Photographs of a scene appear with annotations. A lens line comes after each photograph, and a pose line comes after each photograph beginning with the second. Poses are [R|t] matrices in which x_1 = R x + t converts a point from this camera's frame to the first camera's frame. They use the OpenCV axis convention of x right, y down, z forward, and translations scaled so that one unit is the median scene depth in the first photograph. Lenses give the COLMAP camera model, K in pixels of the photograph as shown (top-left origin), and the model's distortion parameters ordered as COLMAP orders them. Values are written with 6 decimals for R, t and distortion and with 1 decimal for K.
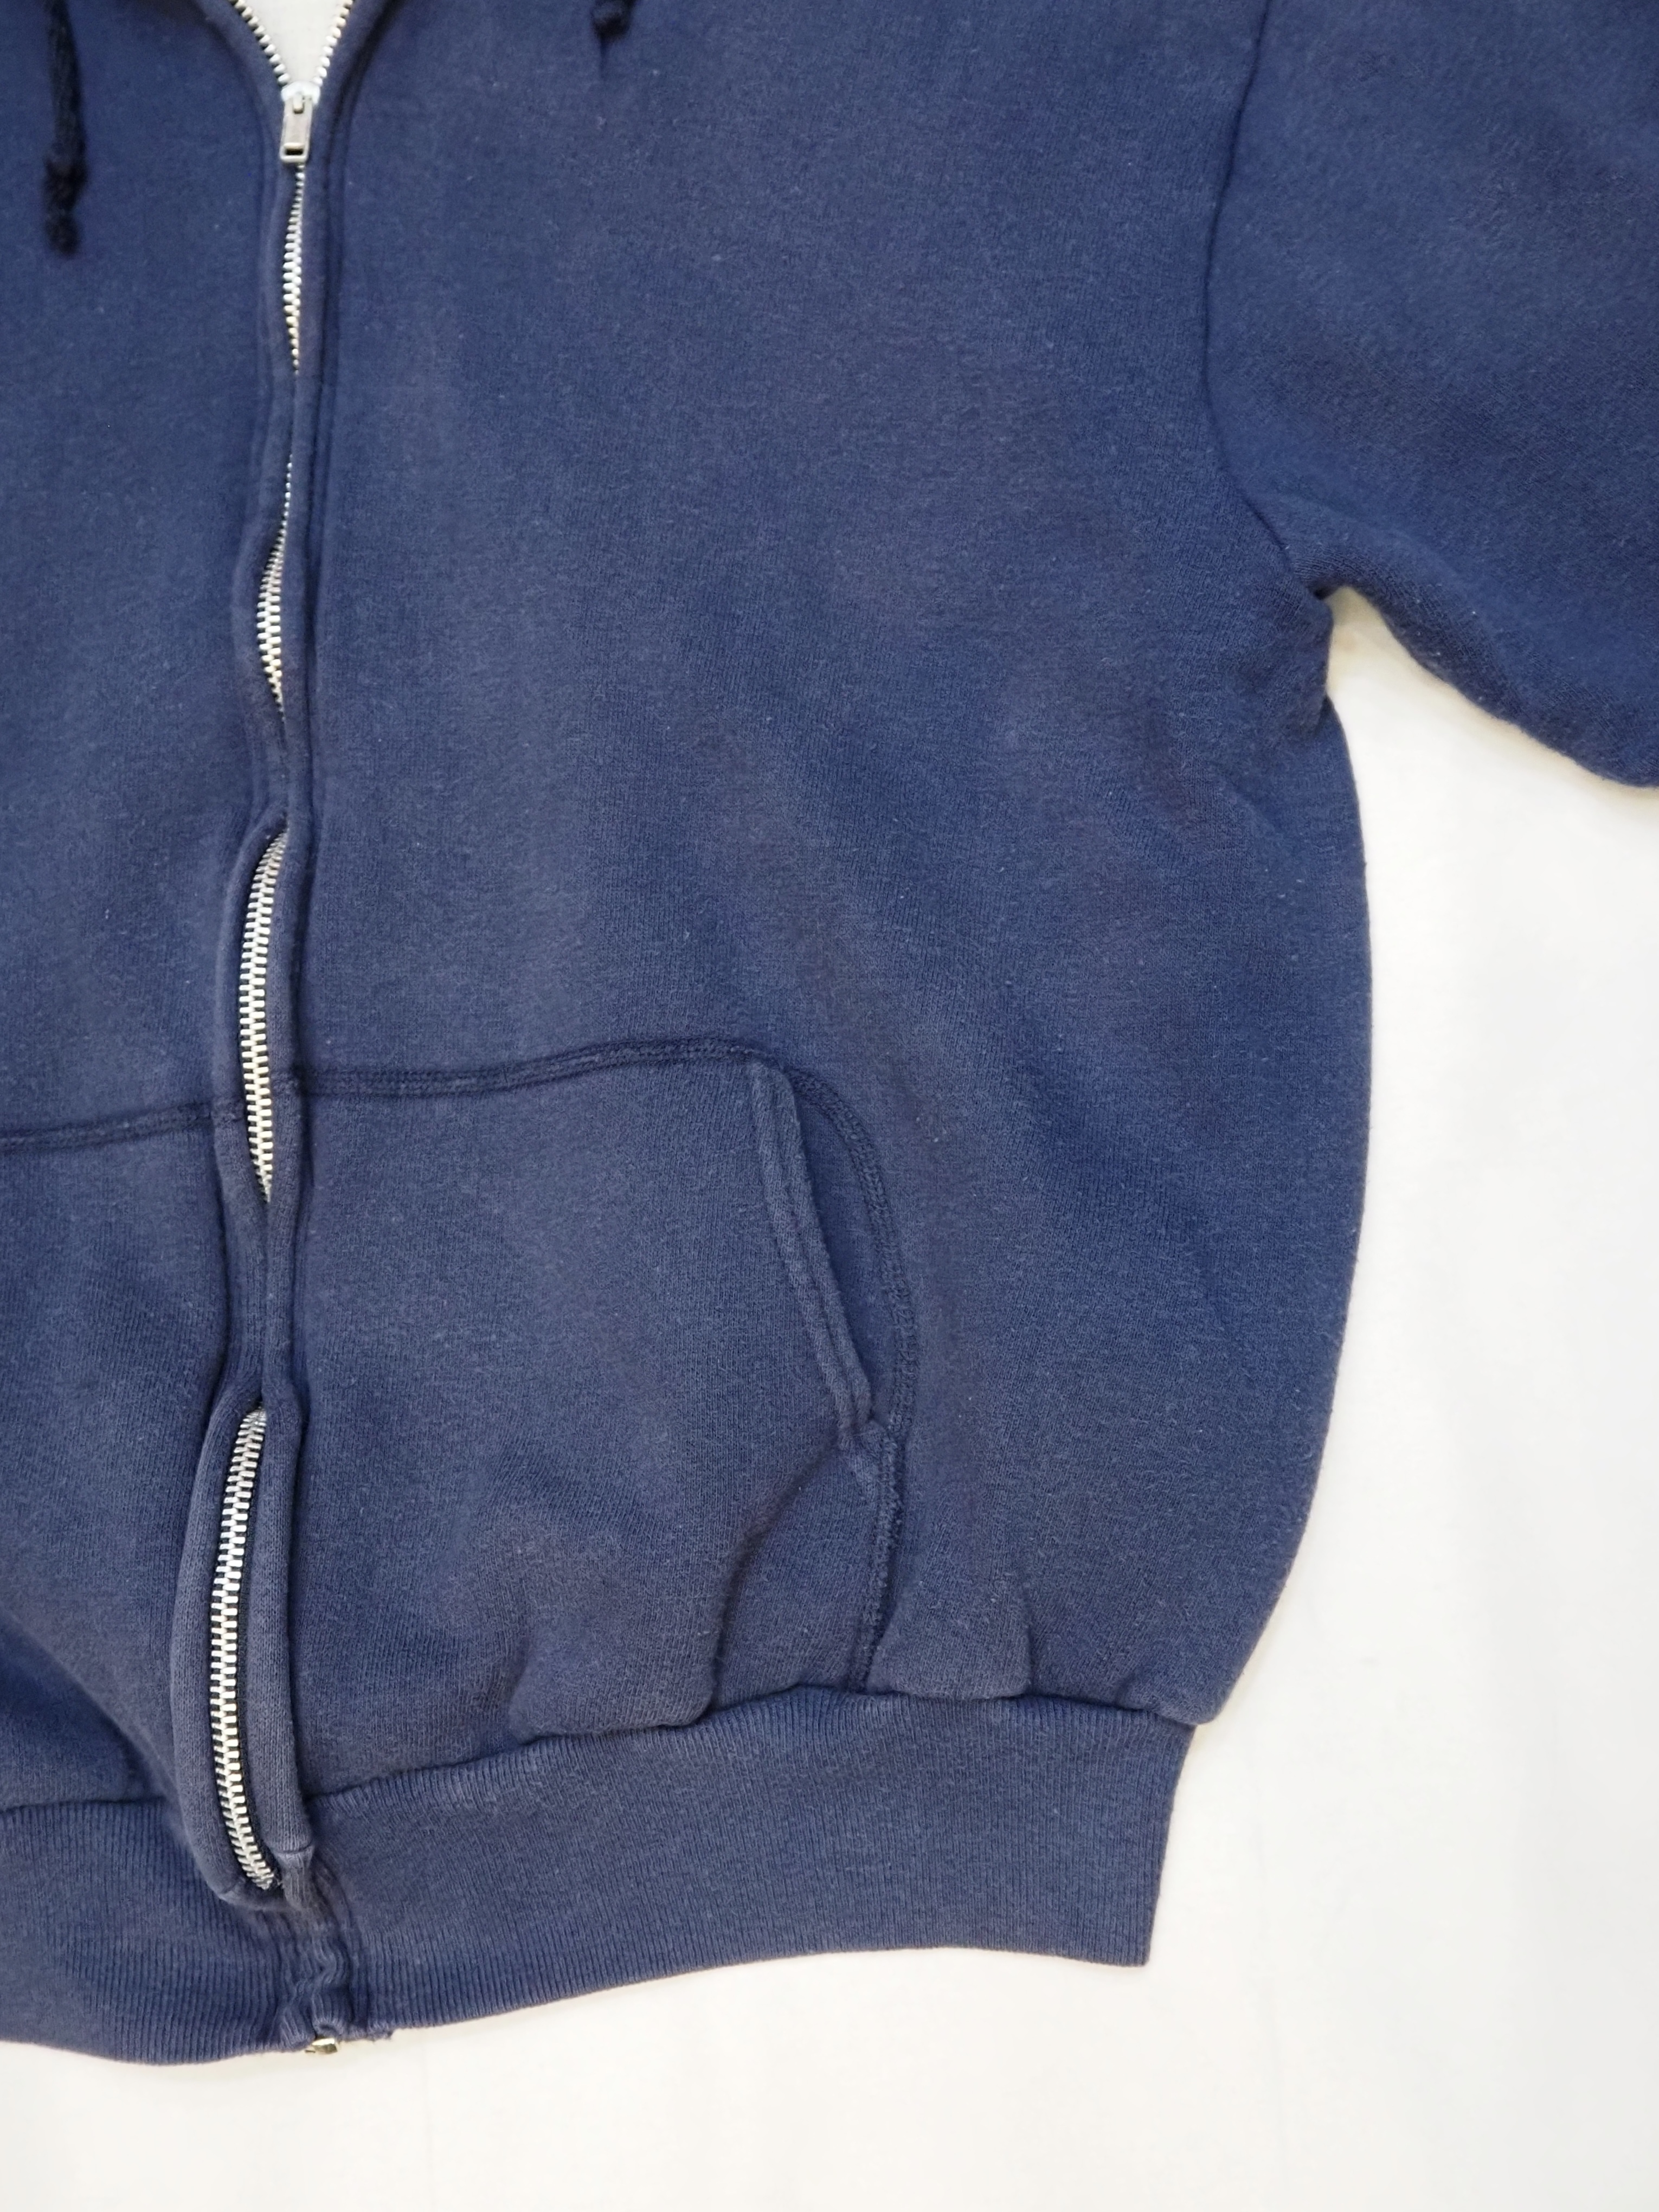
lens RADIAL K [[1382.0, 0, 836.4], [0, 1382.0, 1109.2], [0, 0, 1]] dist [-0.002888, 0.002036]
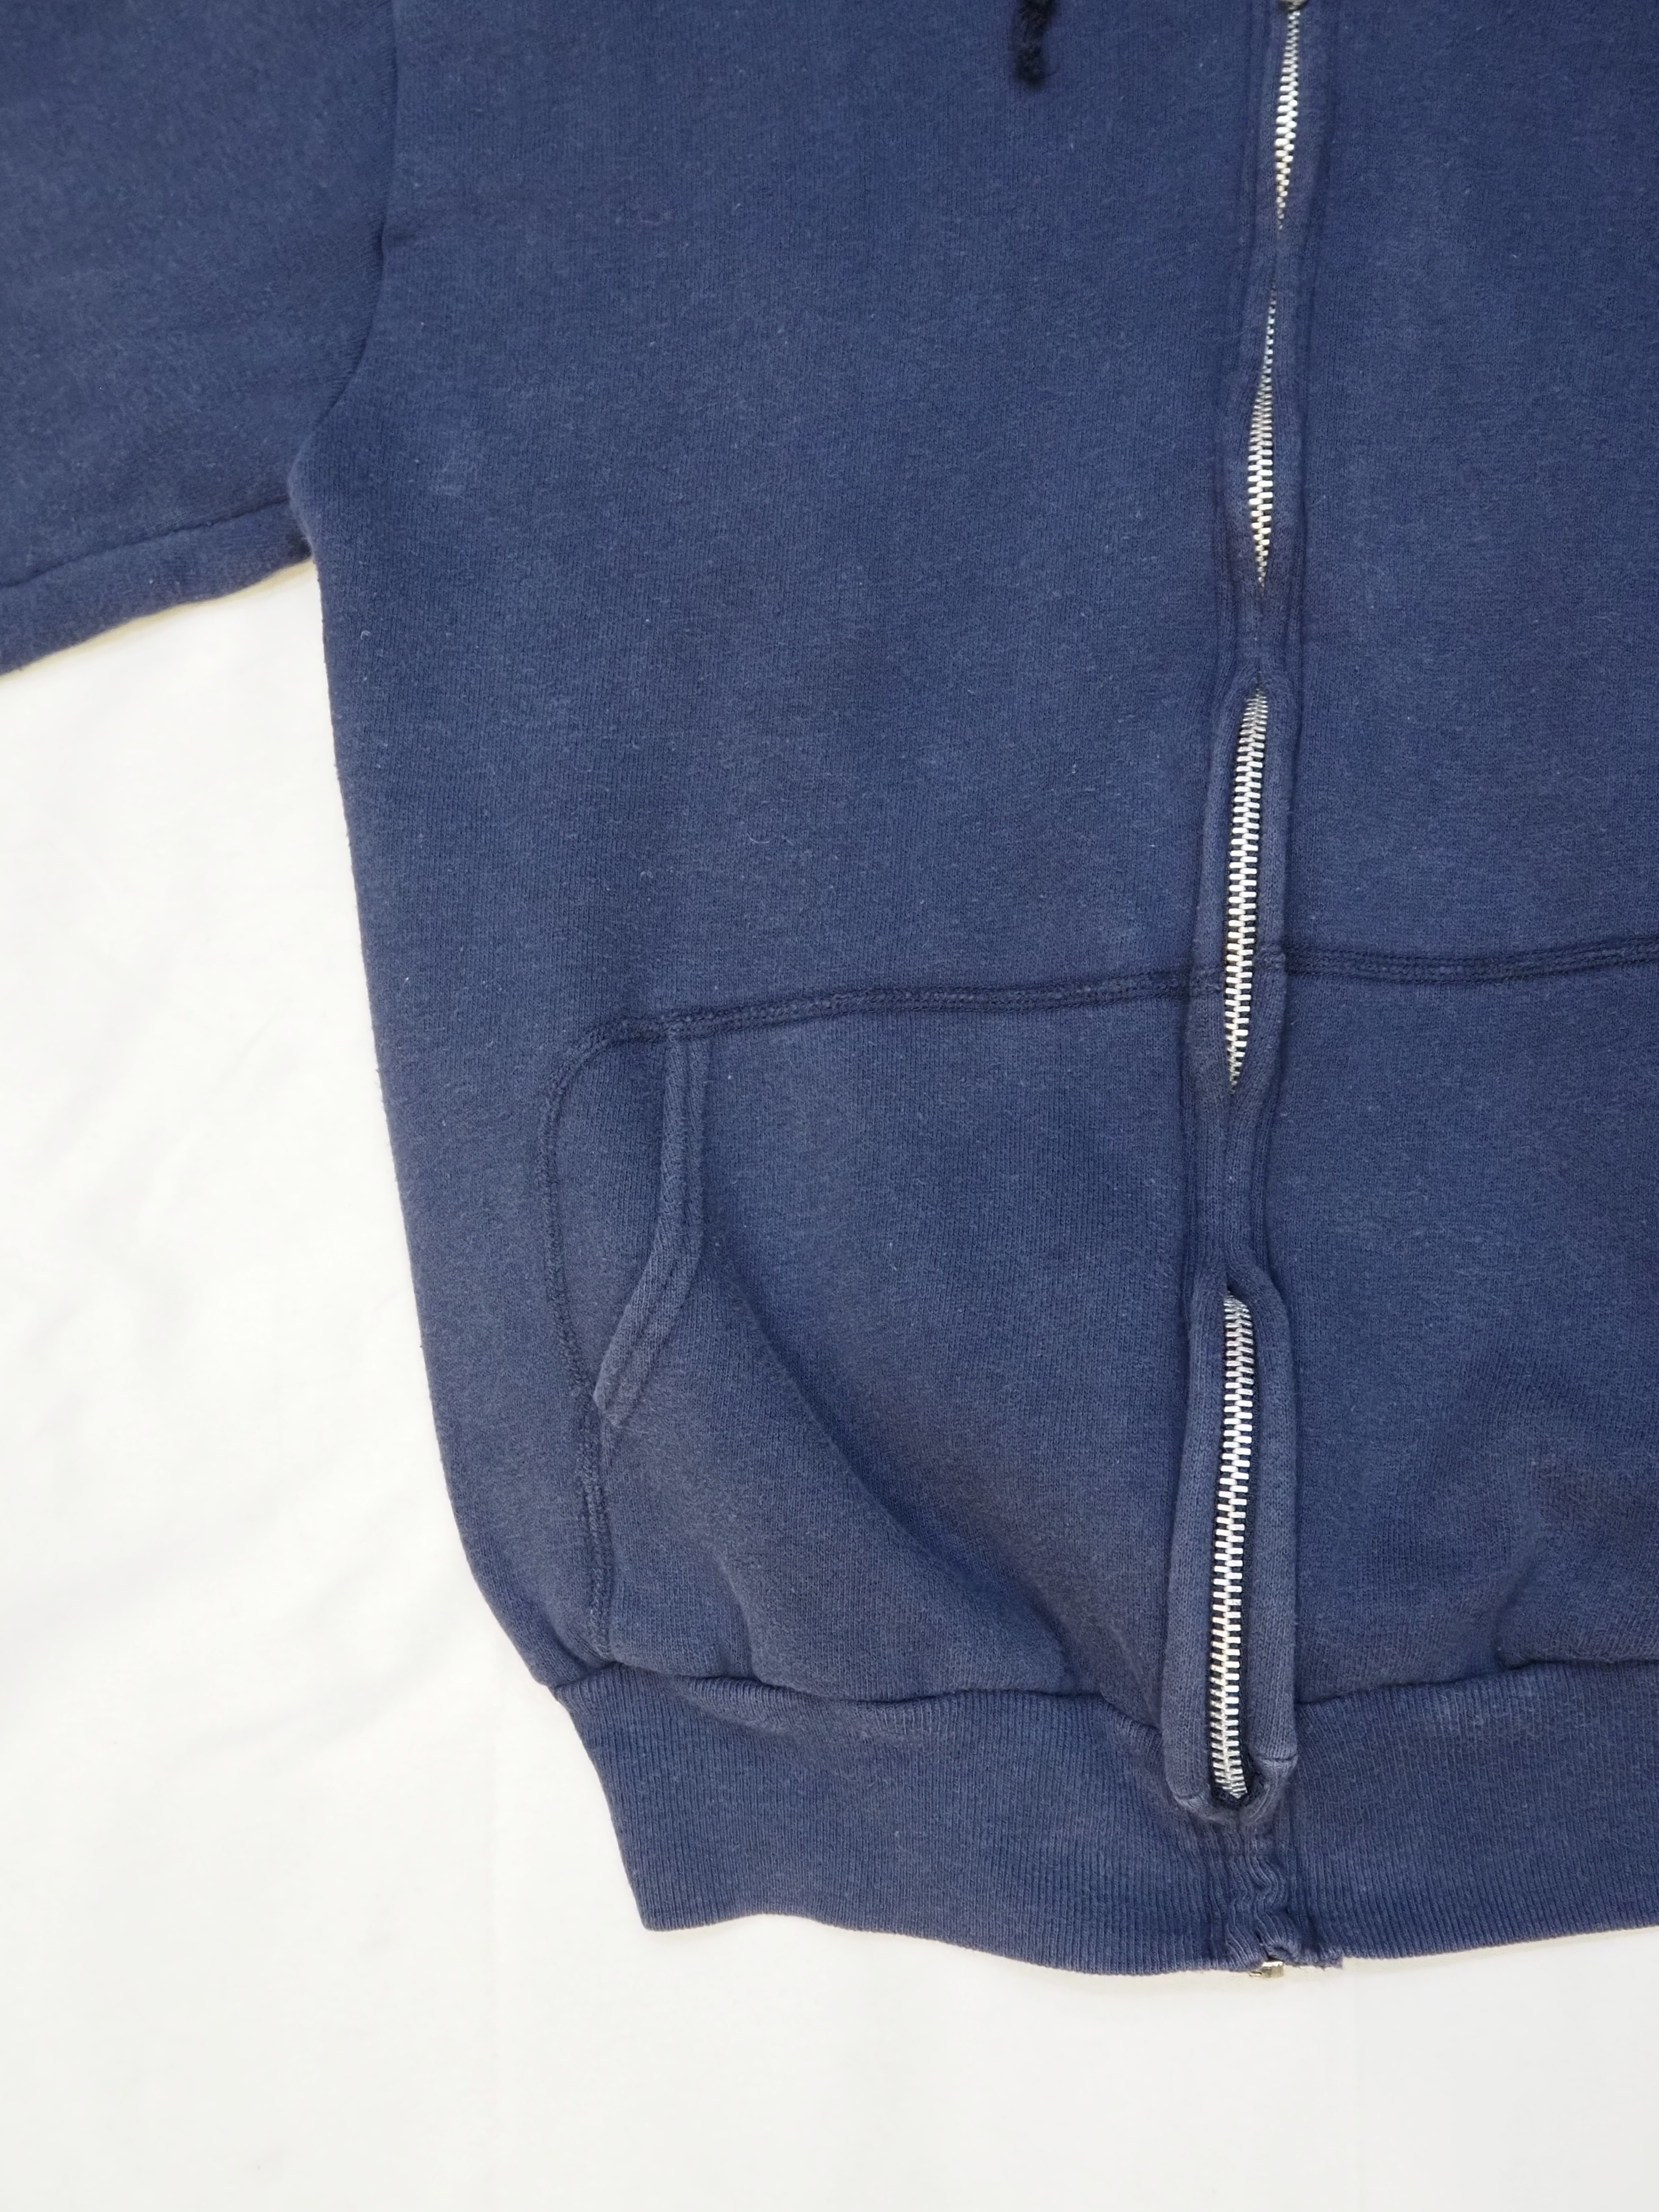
lens RADIAL K [[1382.3, 0, 903.7], [0, 1382.3, 1101.2], [0, 0, 1]] dist [-0.003000, 0.004504]
pose [[0.997063, 0.073490, -0.021555, -0.612450], [-0.073533, 0.997292, -0.001229, 0.098730], [0.021406, 0.002810, 0.999767, 0.041867]]
